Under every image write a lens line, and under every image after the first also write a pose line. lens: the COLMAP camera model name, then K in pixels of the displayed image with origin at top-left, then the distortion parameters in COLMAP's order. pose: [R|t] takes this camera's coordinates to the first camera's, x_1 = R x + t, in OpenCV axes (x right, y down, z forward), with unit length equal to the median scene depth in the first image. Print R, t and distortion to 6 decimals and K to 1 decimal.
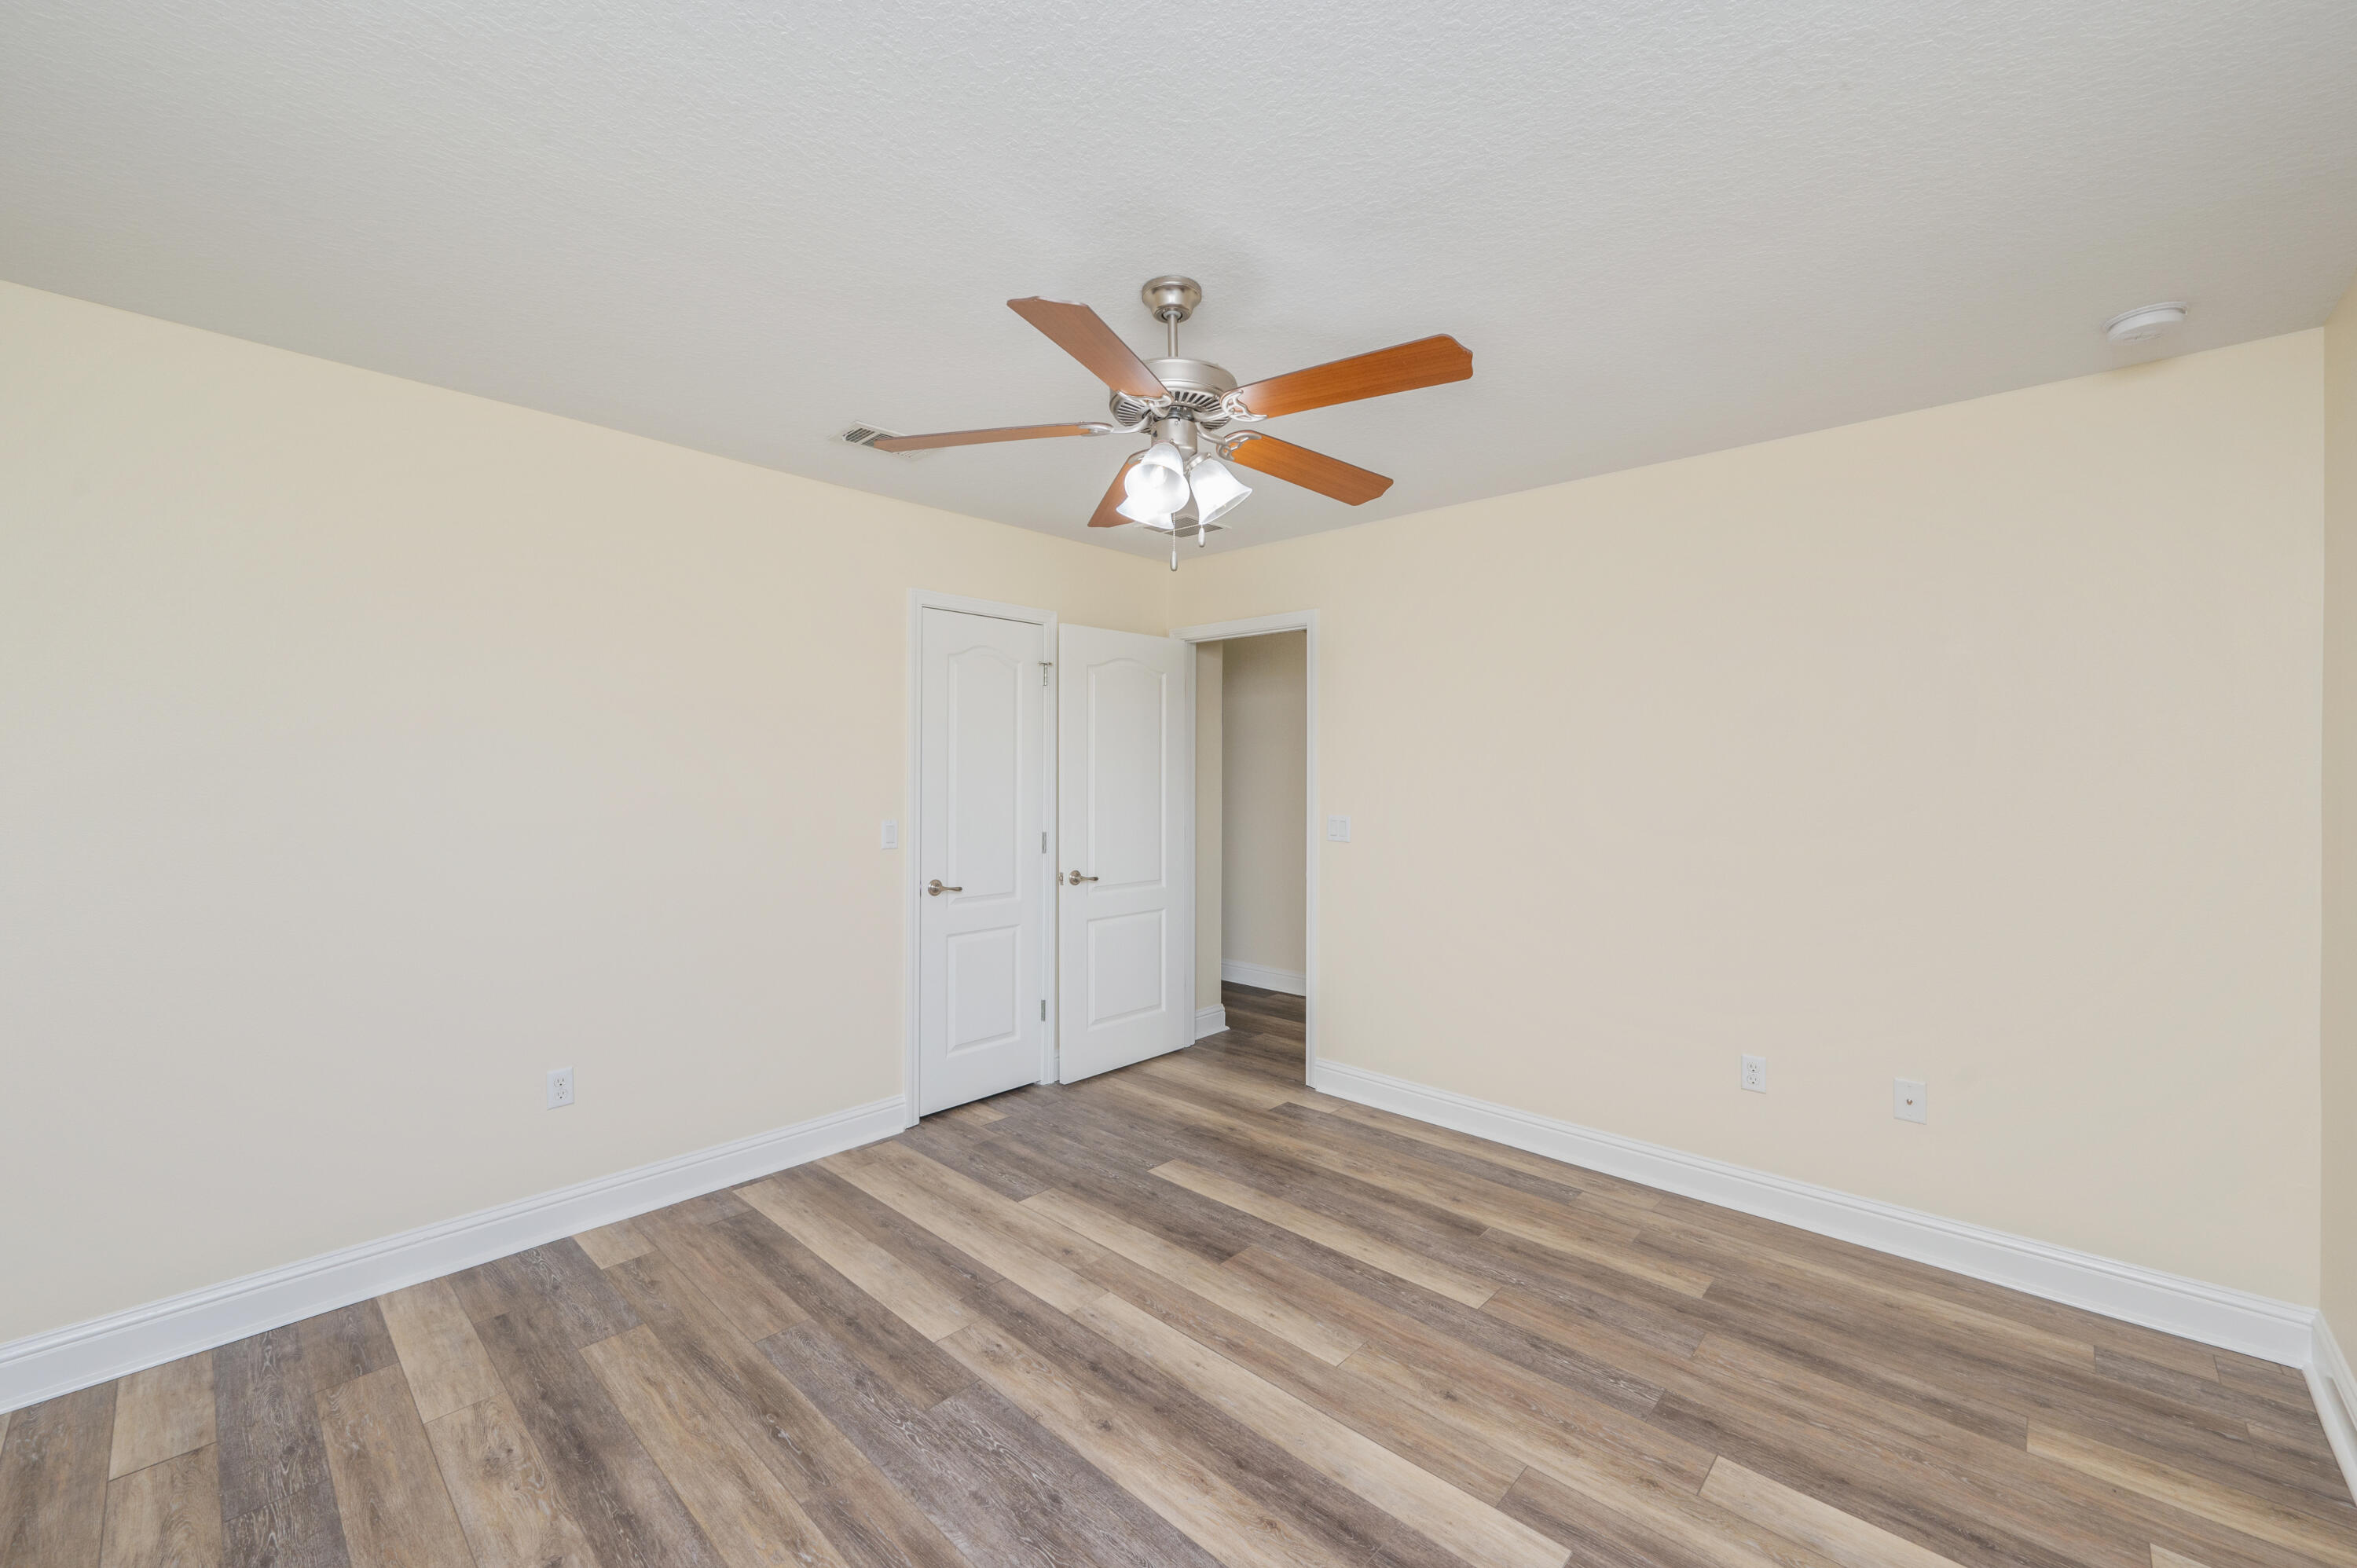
lens RADIAL K [[943.3, 0, 1169.9], [0, 943.3, 779.3], [0, 0, 1]] dist [-0.001317, 0.001329]
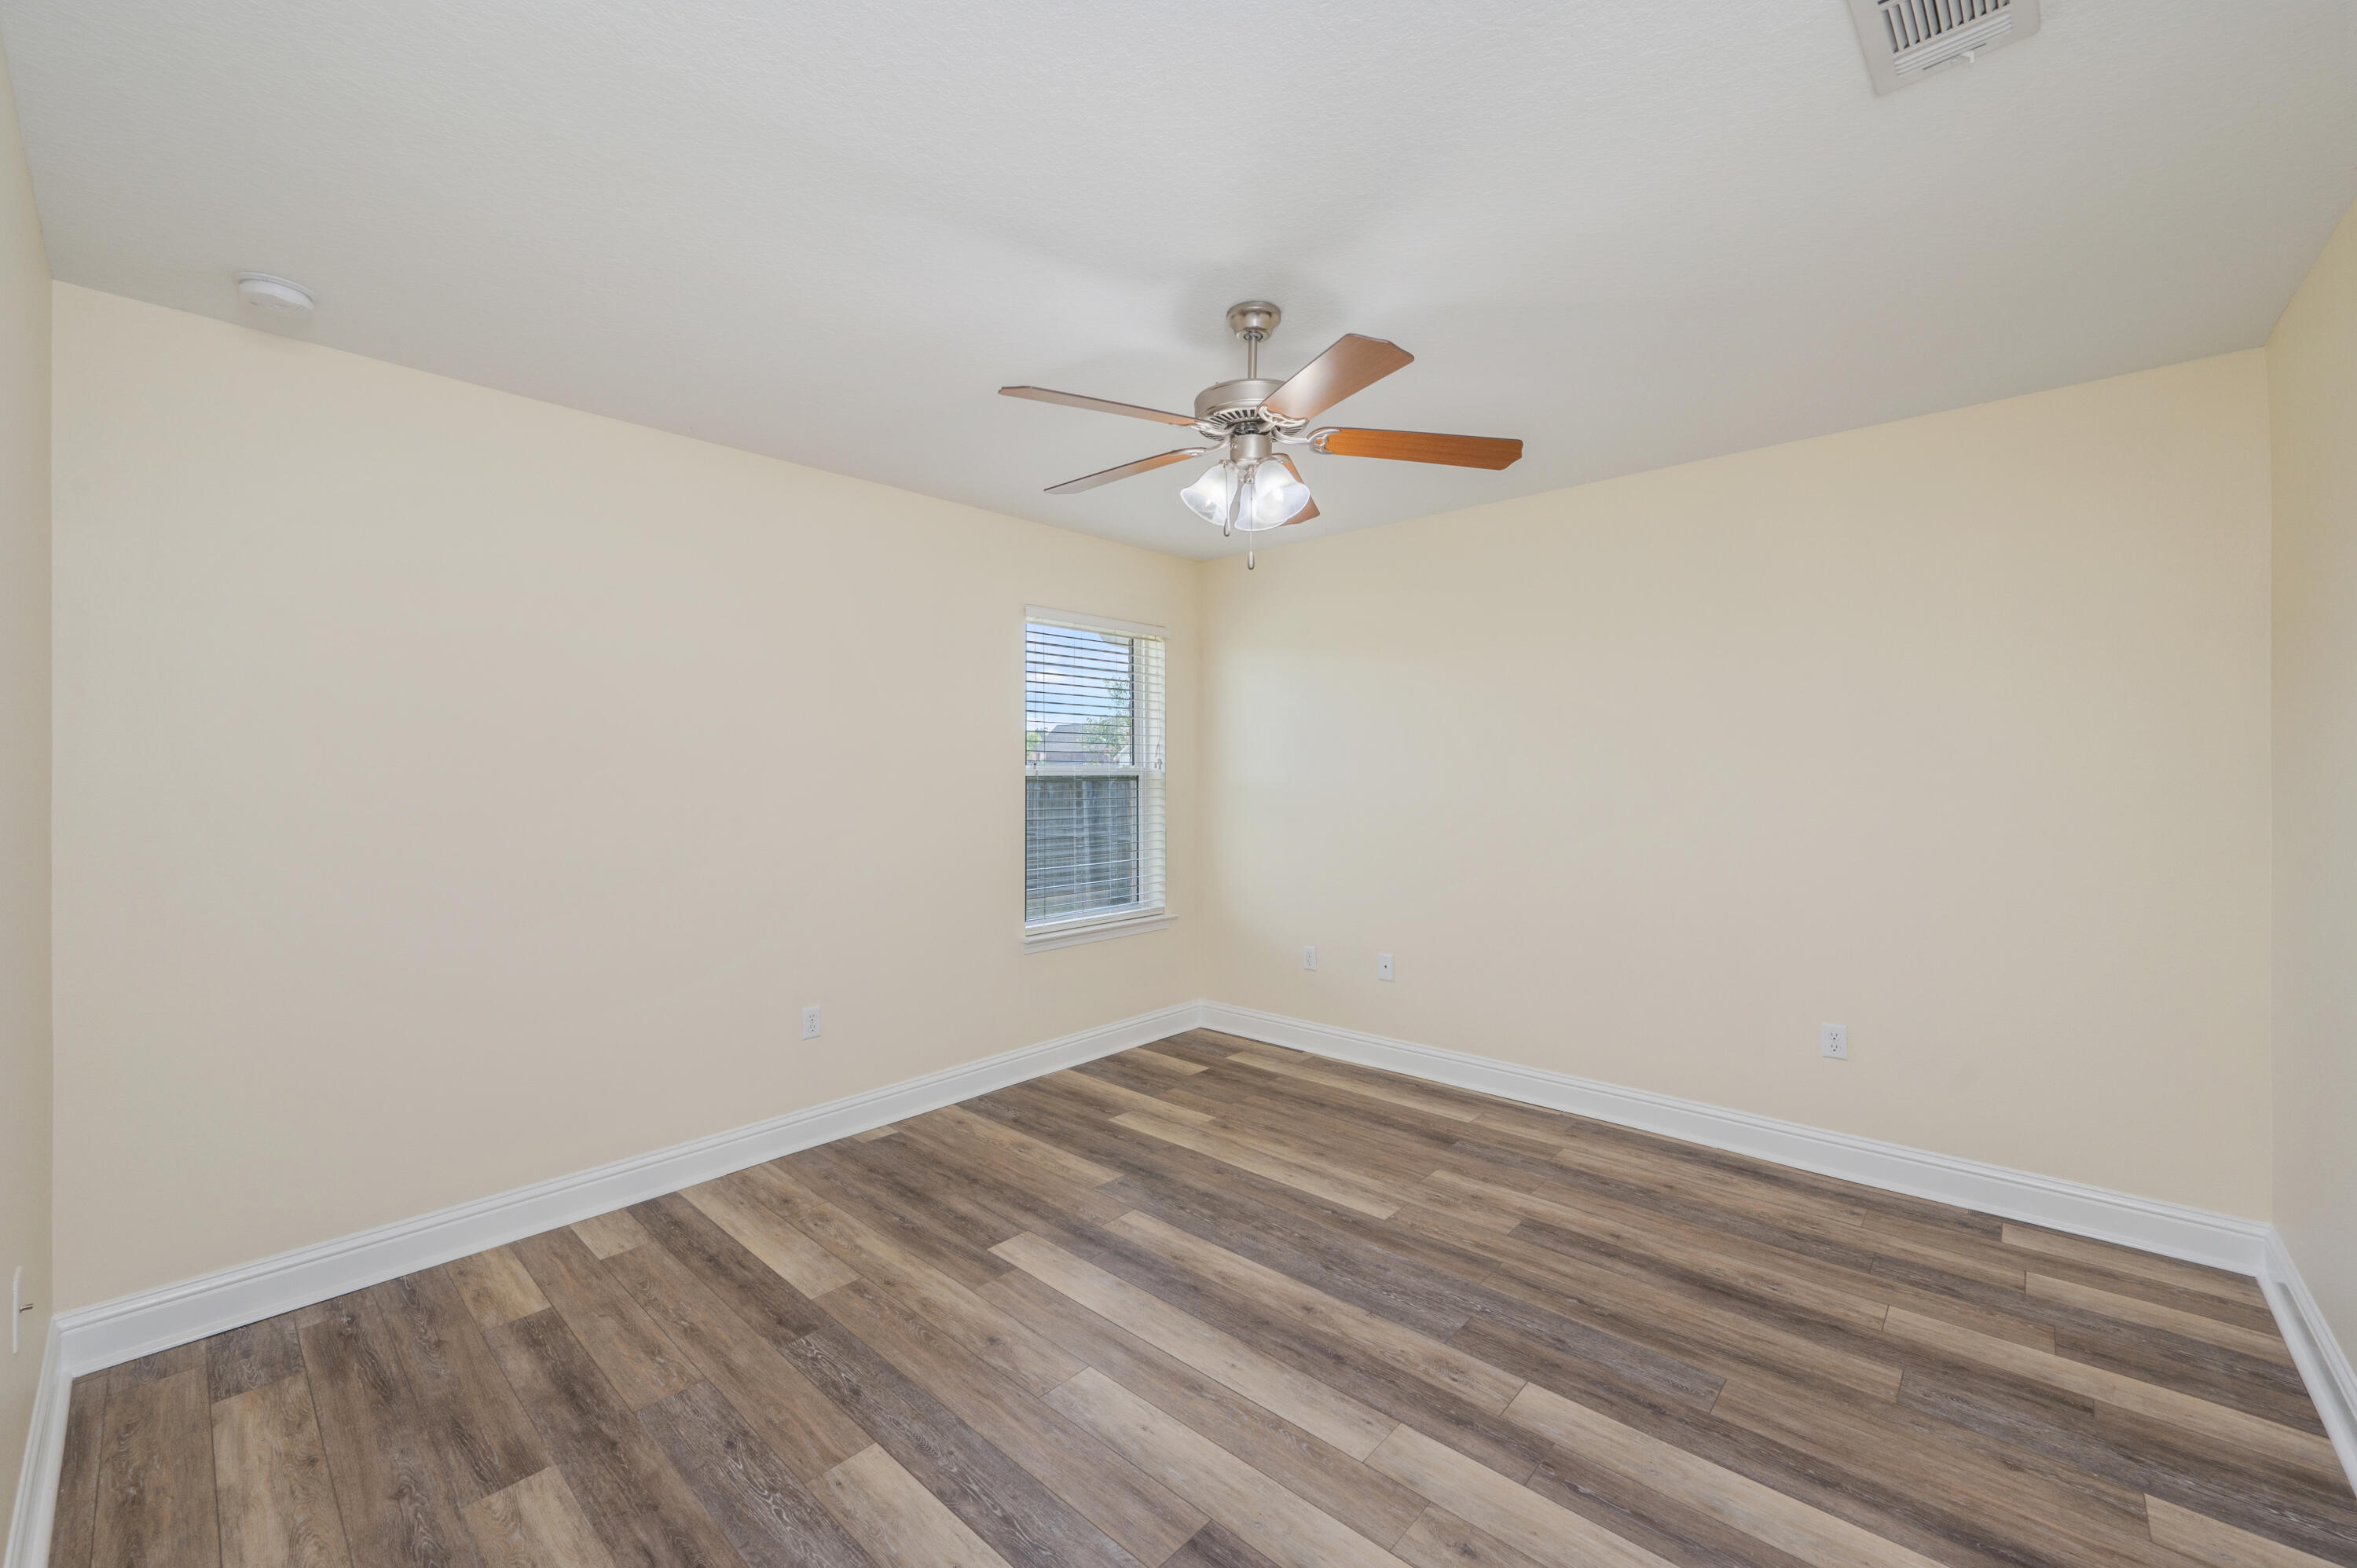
lens RADIAL K [[943.3, 0, 1181.2], [0, 943.3, 780.6], [0, 0, 1]] dist [-0.001317, 0.001329]
pose [[-0.999797, 0.002104, -0.020062, 0.102645], [0.001793, 0.999878, 0.015496, 0.010757], [0.020092, 0.015457, -0.999679, 1.988255]]
